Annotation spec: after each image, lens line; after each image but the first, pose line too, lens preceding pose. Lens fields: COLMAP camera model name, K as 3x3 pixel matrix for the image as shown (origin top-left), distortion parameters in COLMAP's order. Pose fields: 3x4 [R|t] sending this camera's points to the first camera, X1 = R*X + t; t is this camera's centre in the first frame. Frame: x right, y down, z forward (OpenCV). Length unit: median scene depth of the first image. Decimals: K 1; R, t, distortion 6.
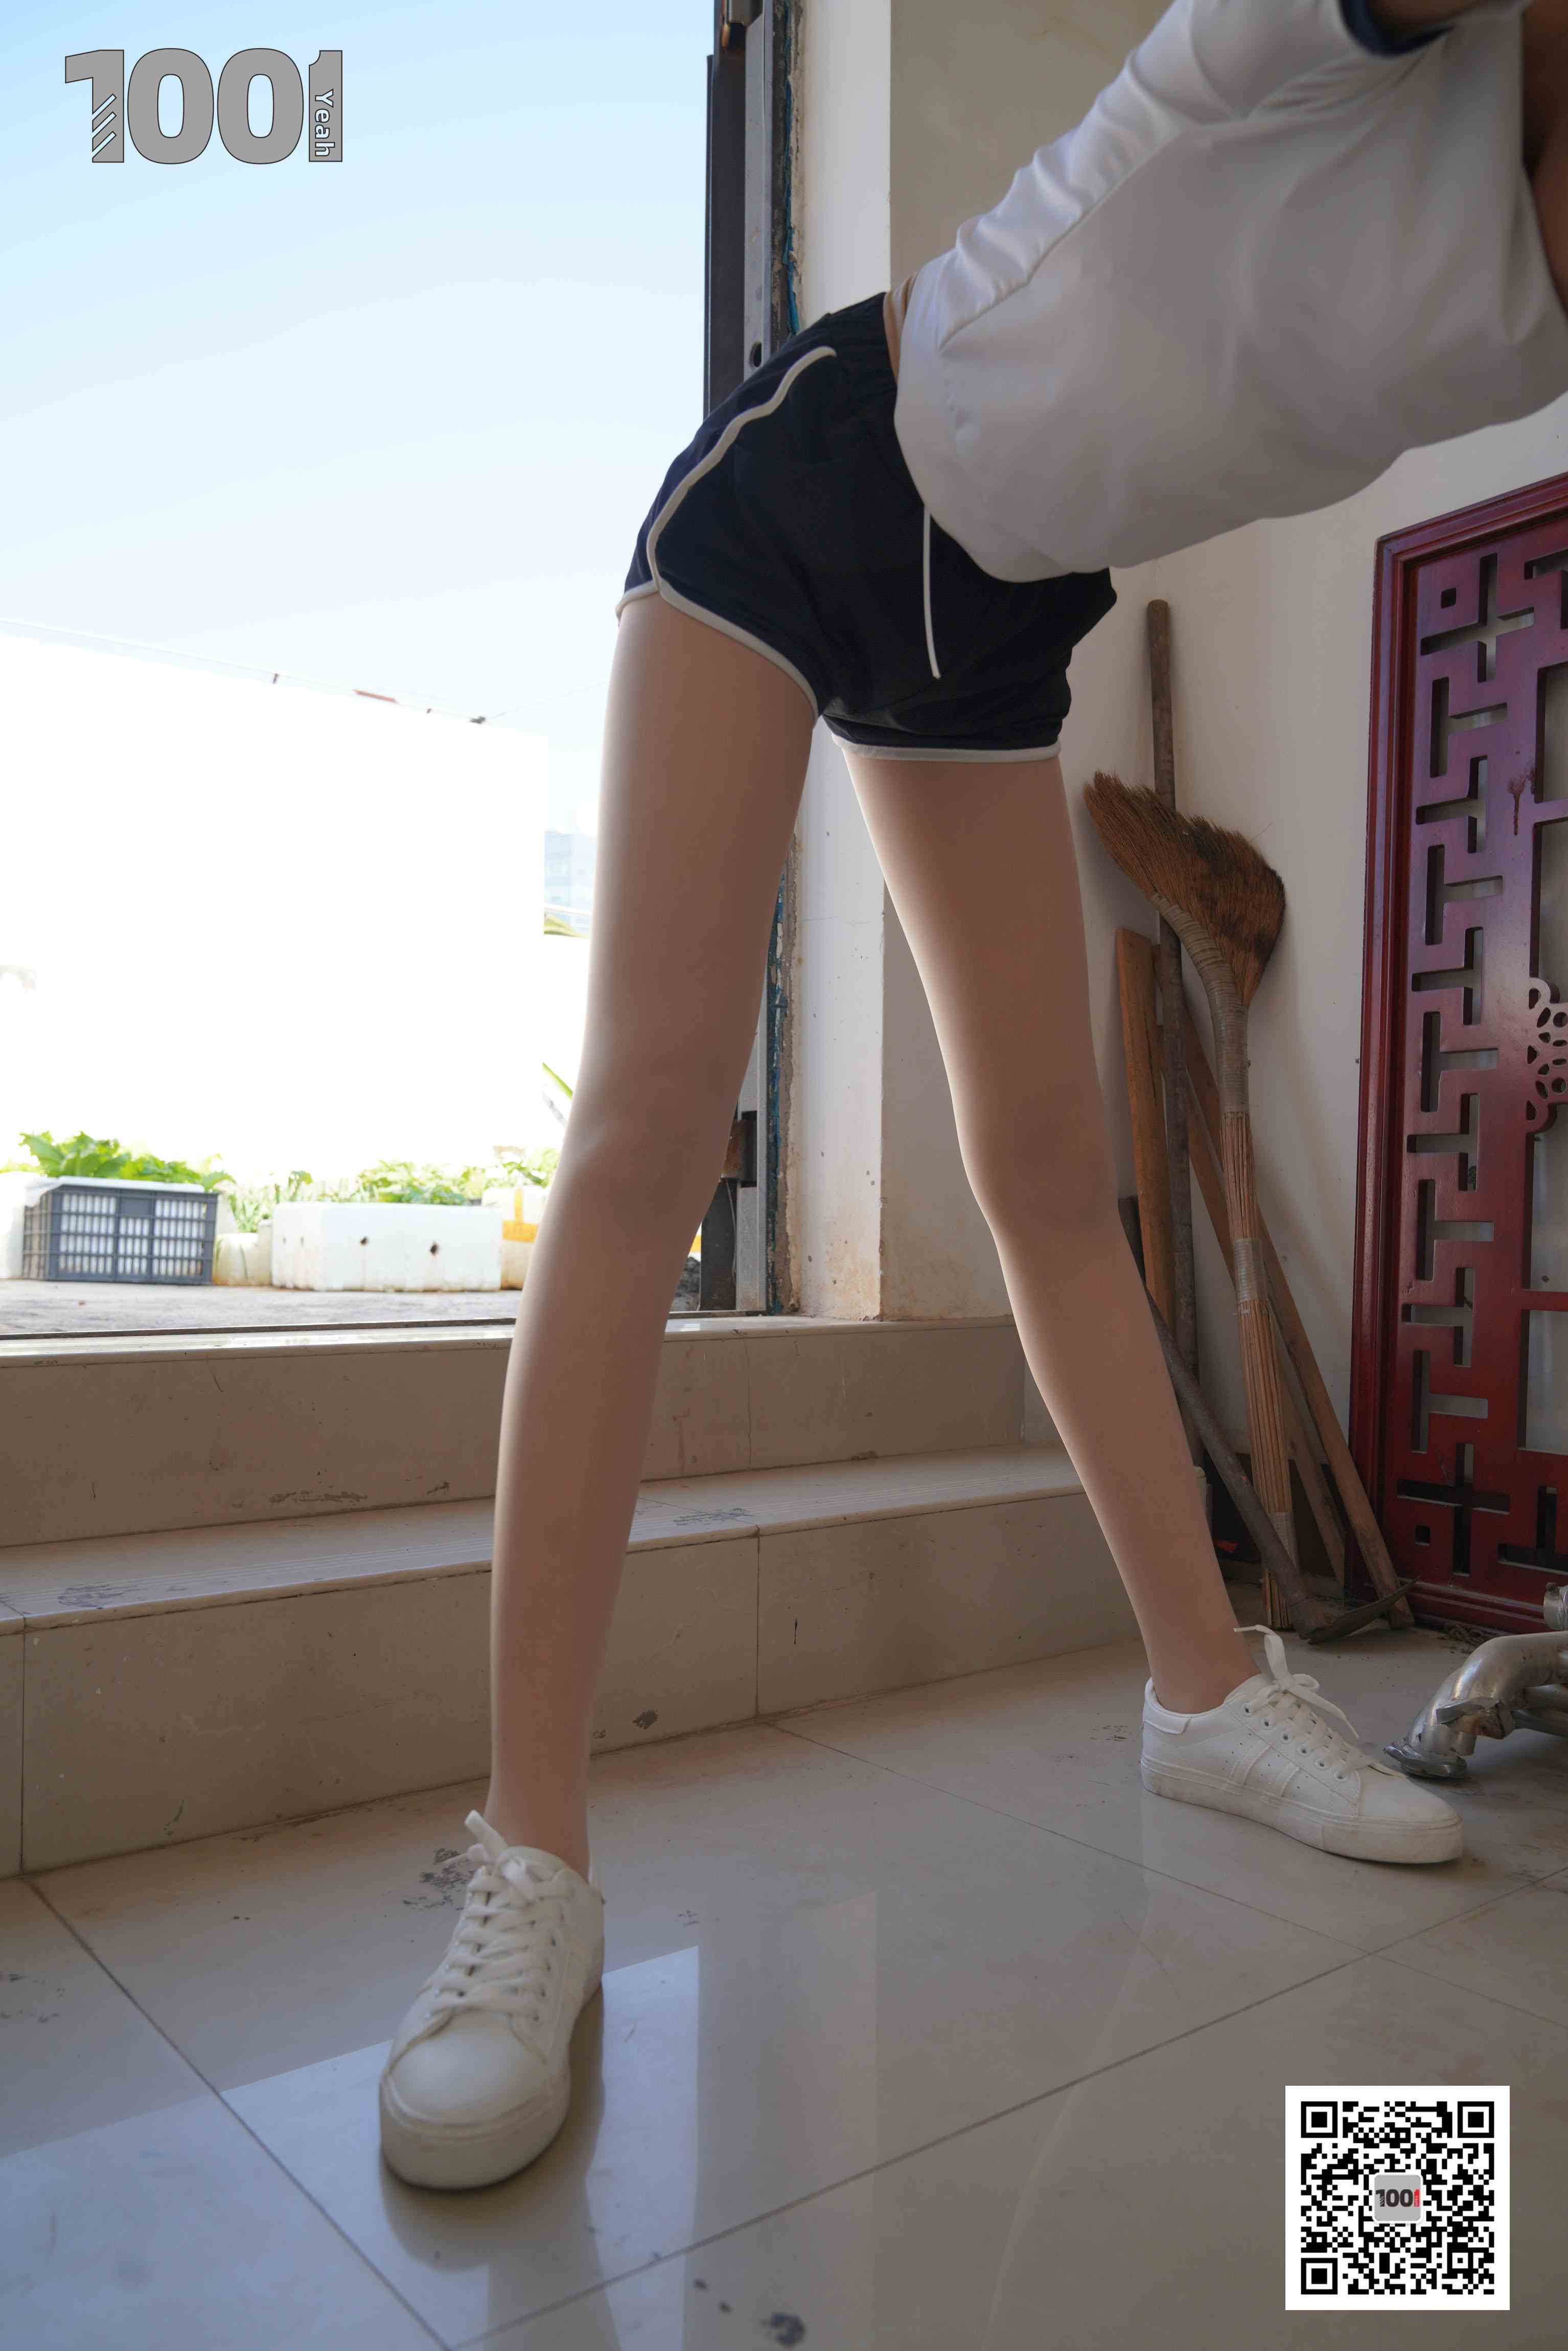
lens RADIAL K [[1753.0, 0, 768.9], [0, 1753.0, 1178.4], [0, 0, 1]] dist [-0.017388, 0.002135]
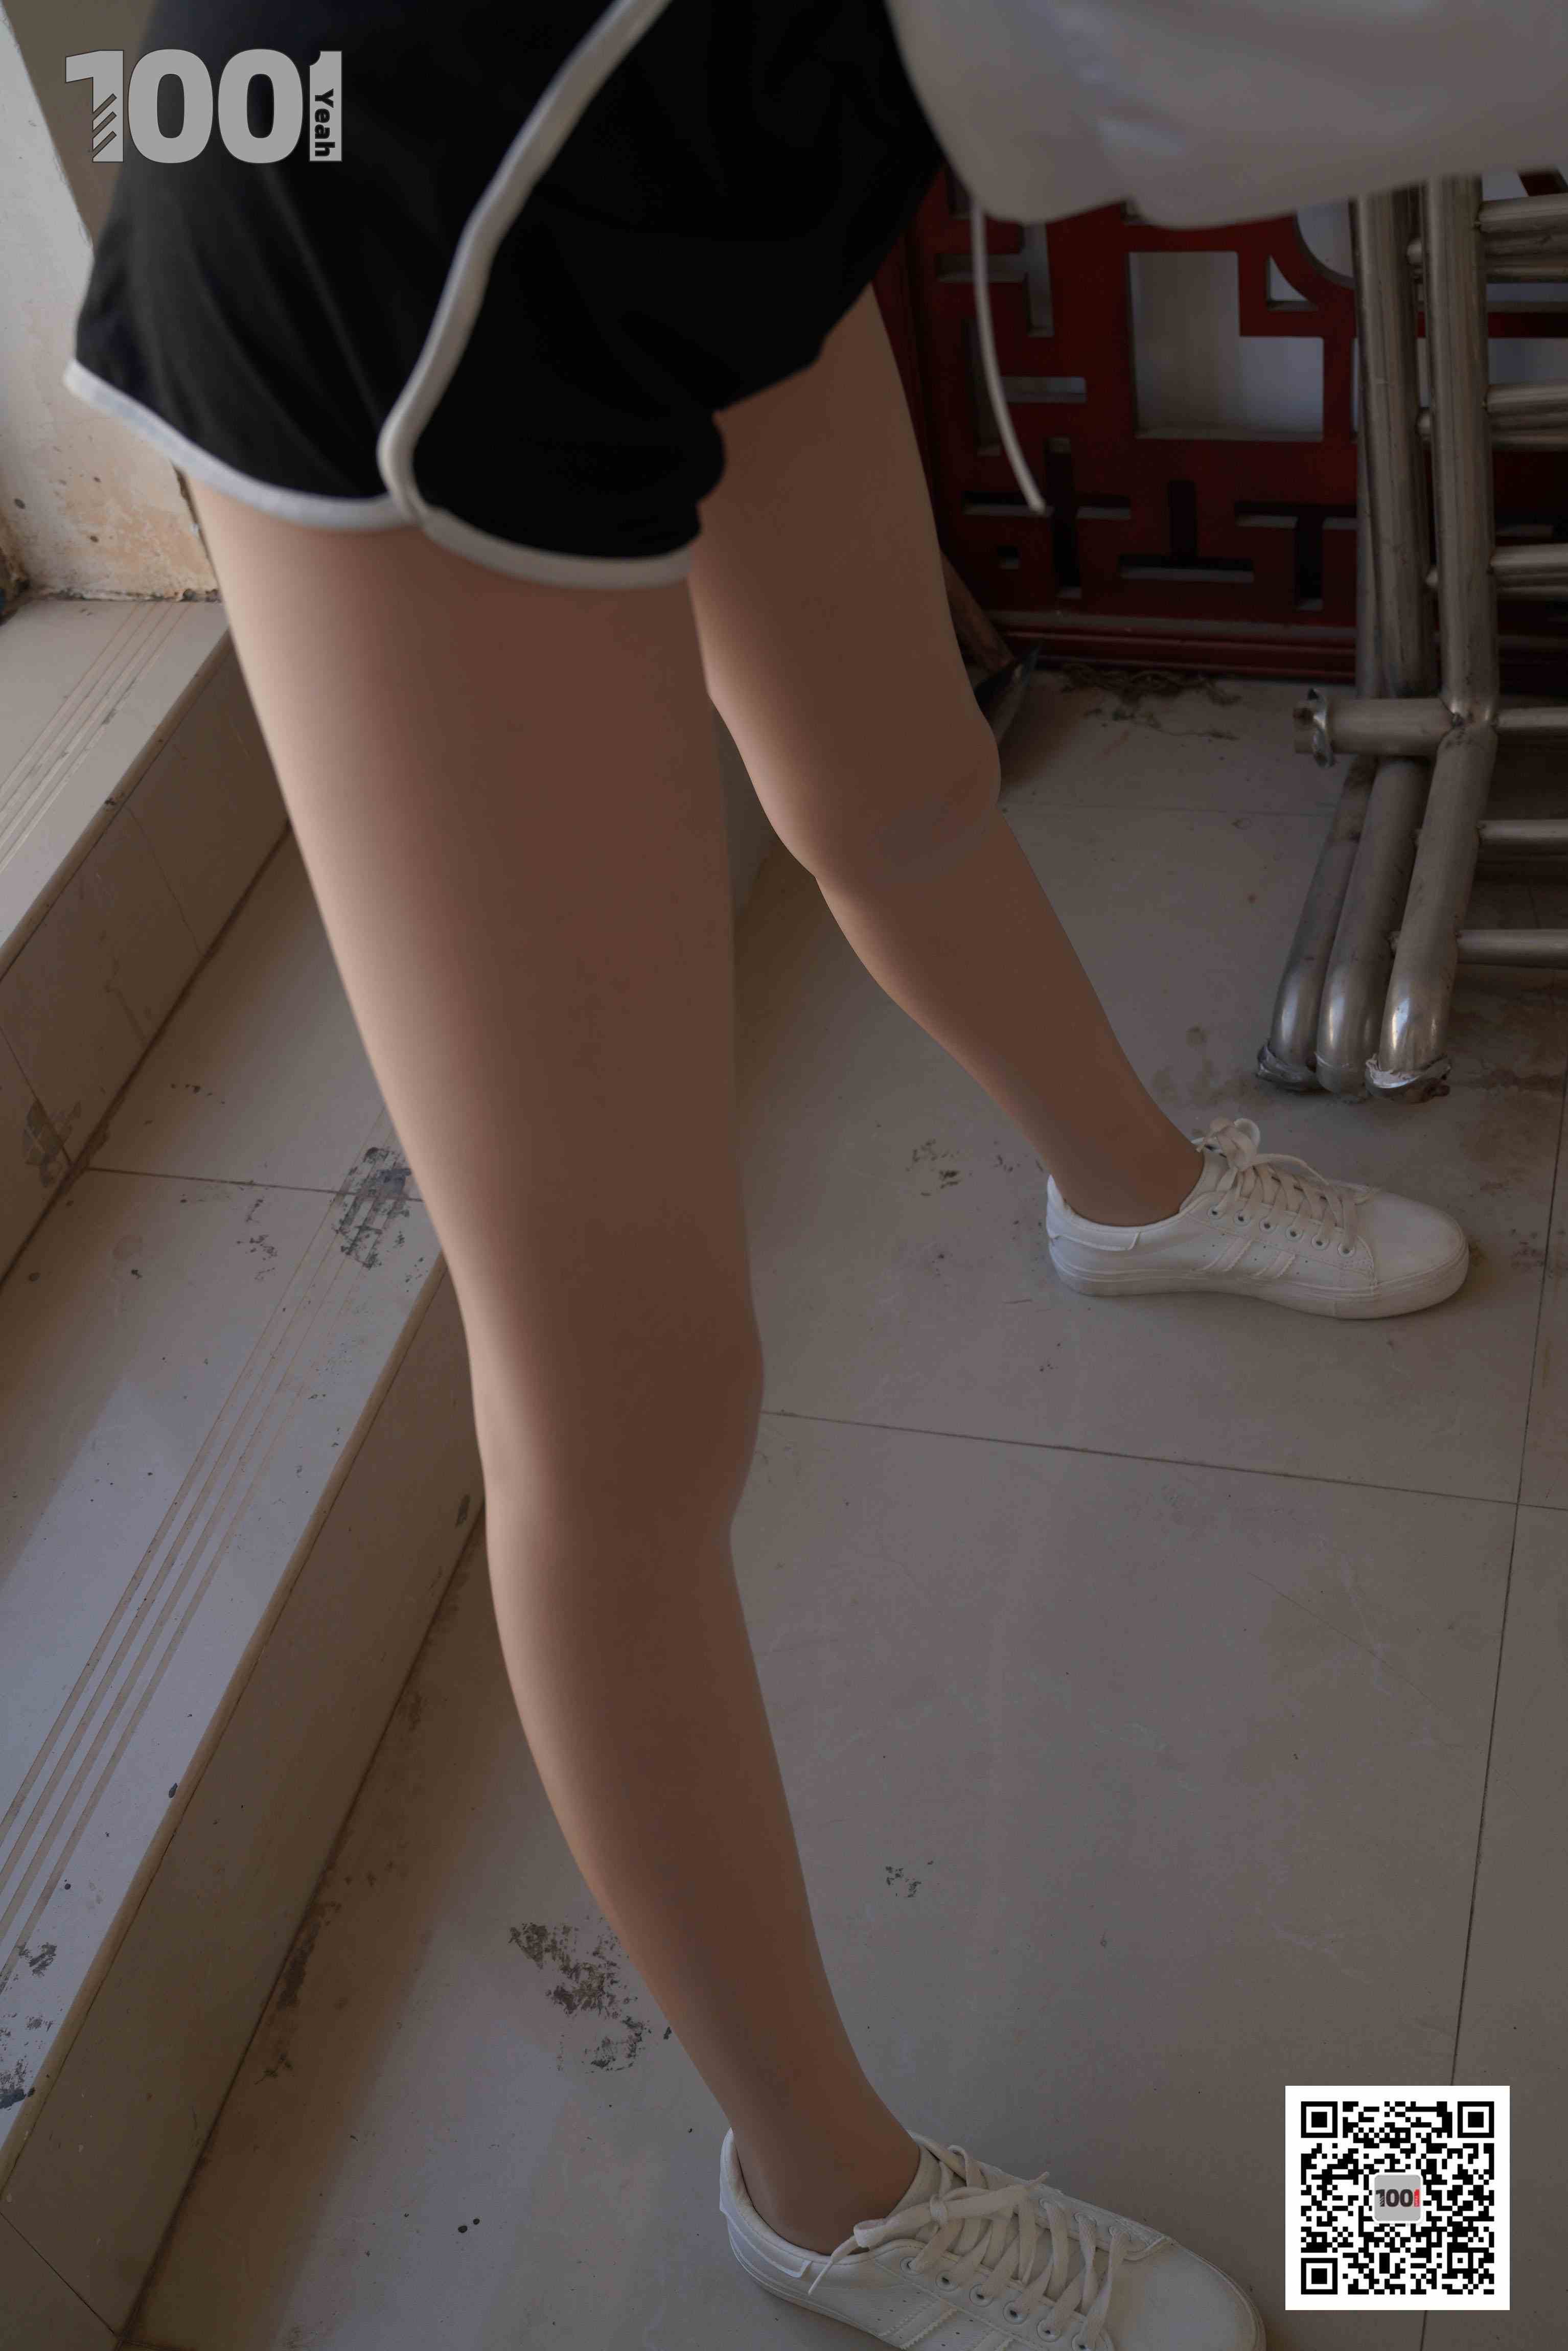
lens RADIAL K [[2556.9, 0, 774.6], [0, 2556.9, 1200.3], [0, 0, 1]] dist [-0.005722, 0.005274]
pose [[0.793186, -0.525089, 0.308445, -0.069406], [0.161283, 0.669538, 0.725056, -0.161462], [-0.587234, -0.525357, 0.615756, 0.101565]]
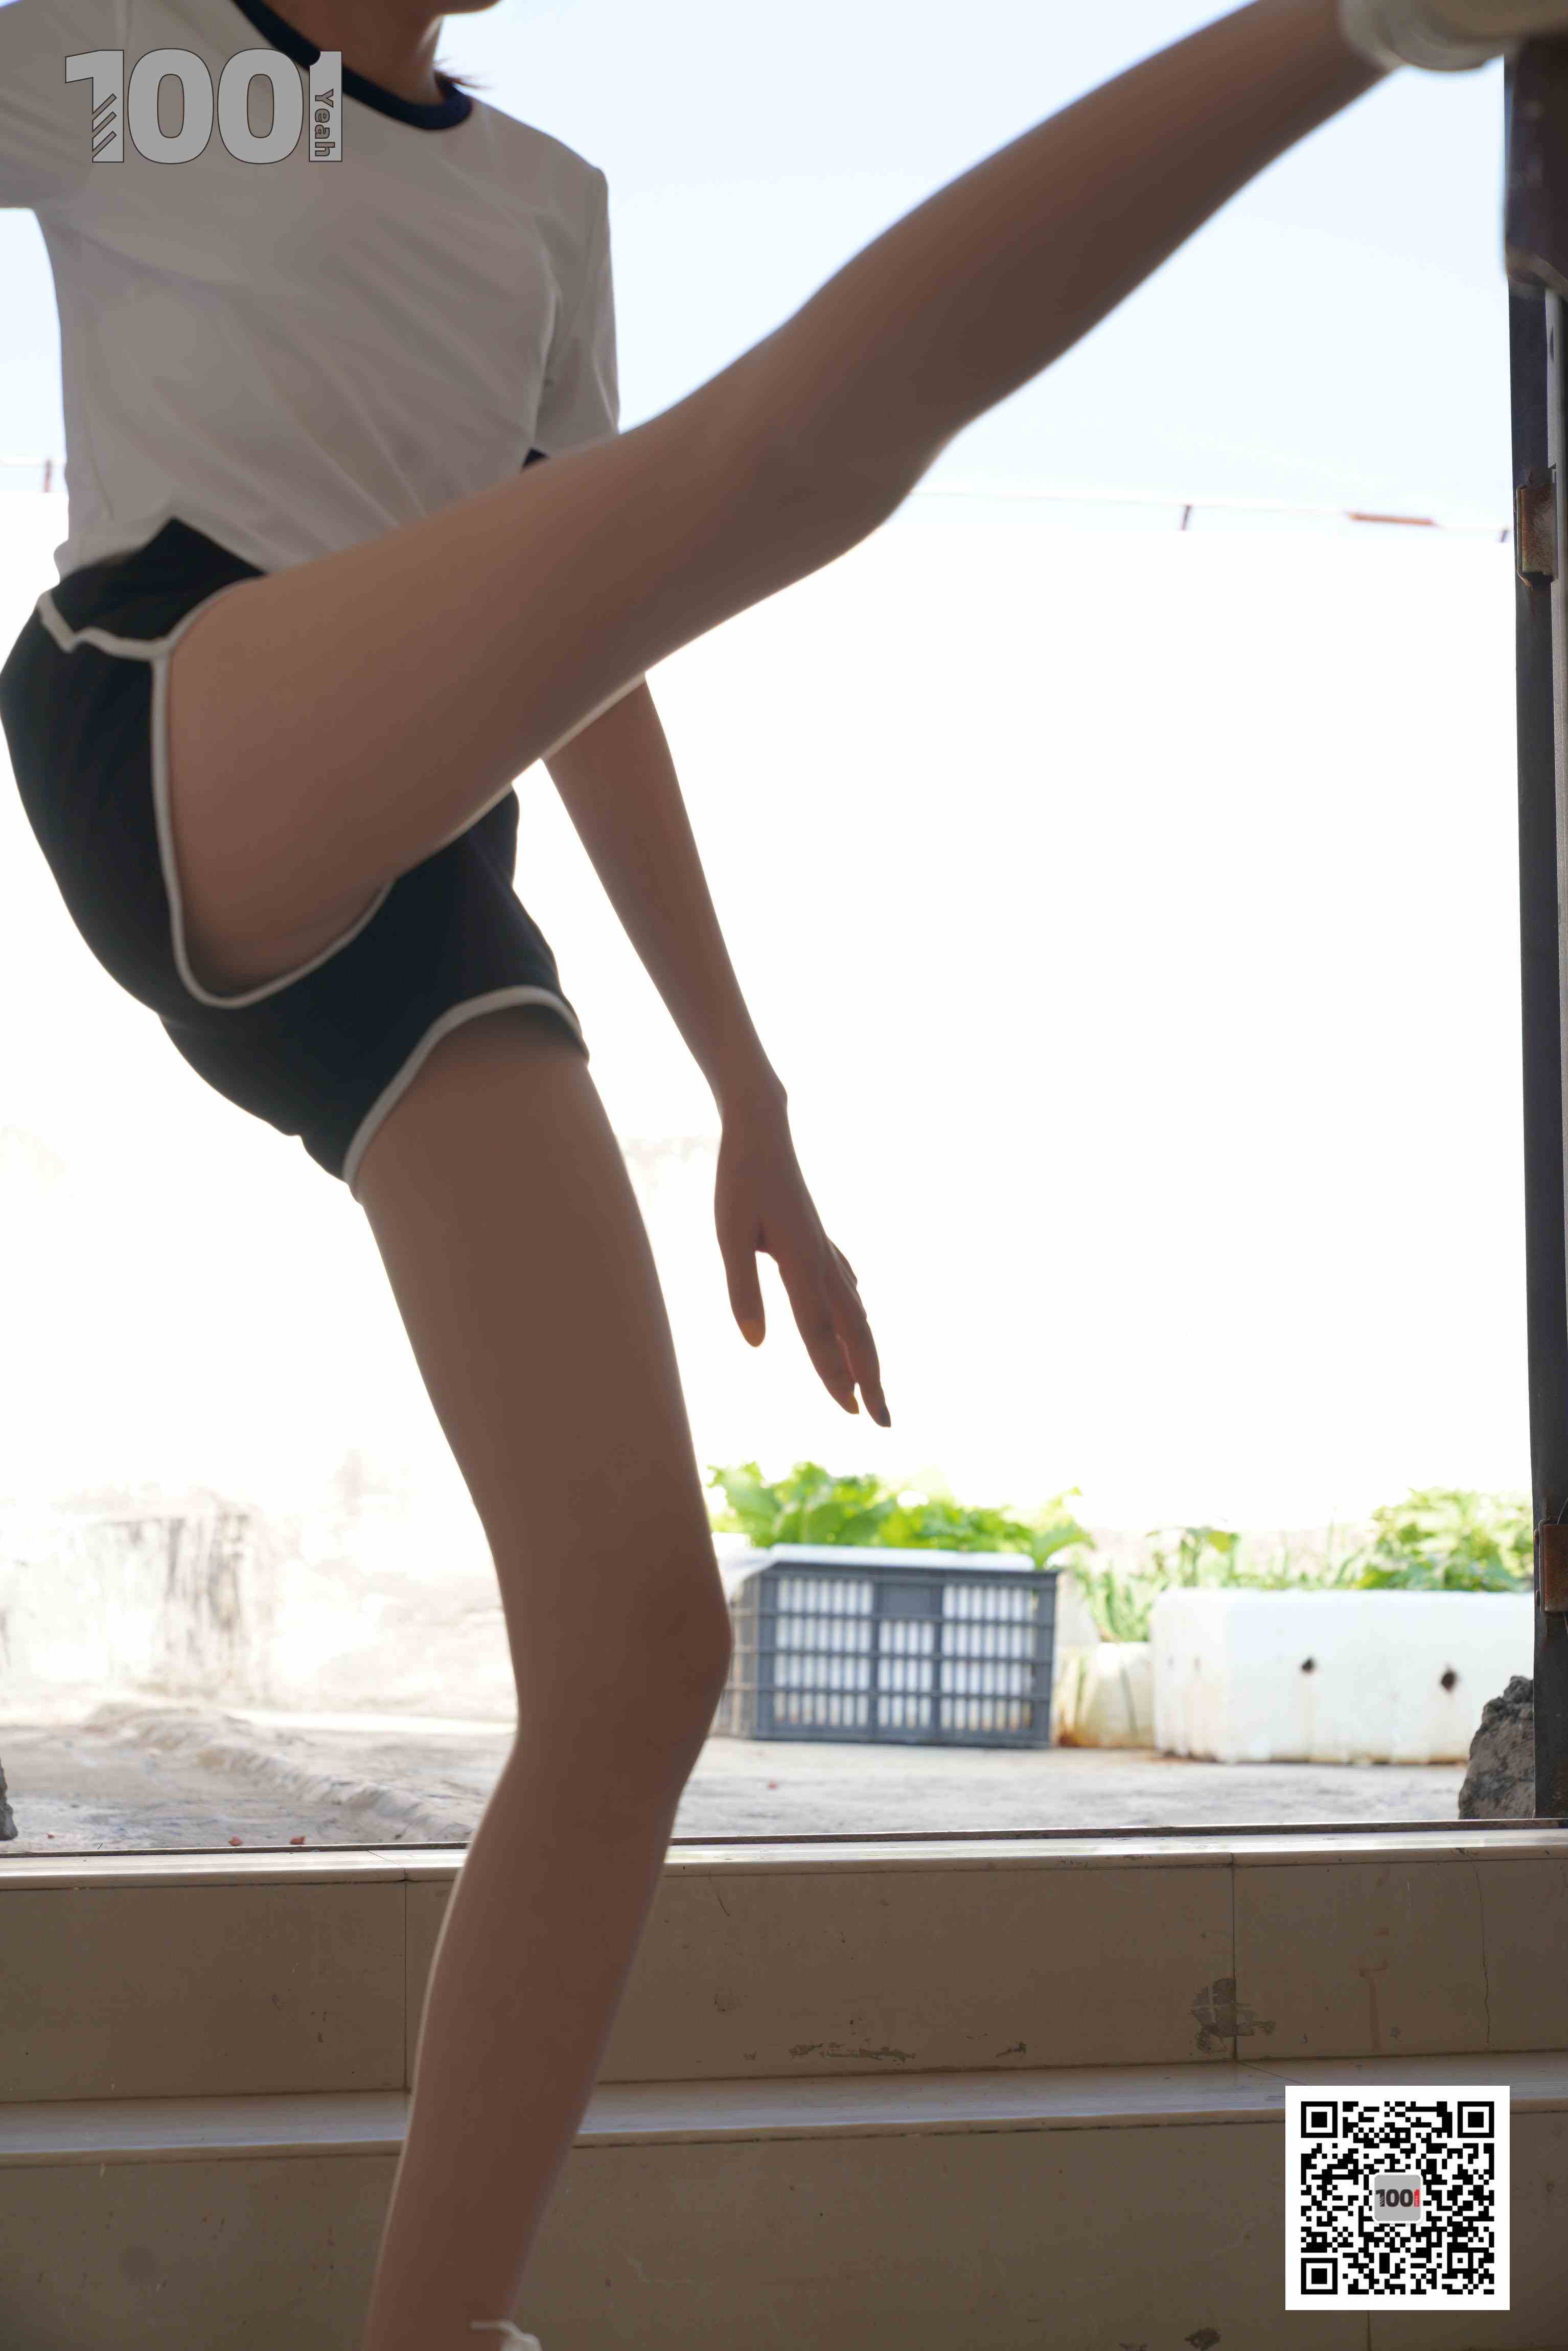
lens RADIAL K [[4637.2, 0, 773.7], [0, 4637.2, 1170.7], [0, 0, 1]] dist [0.027692, -0.105630]
pose [[0.908245, -0.046846, -0.415807, 0.200314], [0.023559, 0.997862, -0.060961, -0.029922], [0.417774, 0.045572, 0.907407, -0.313728]]
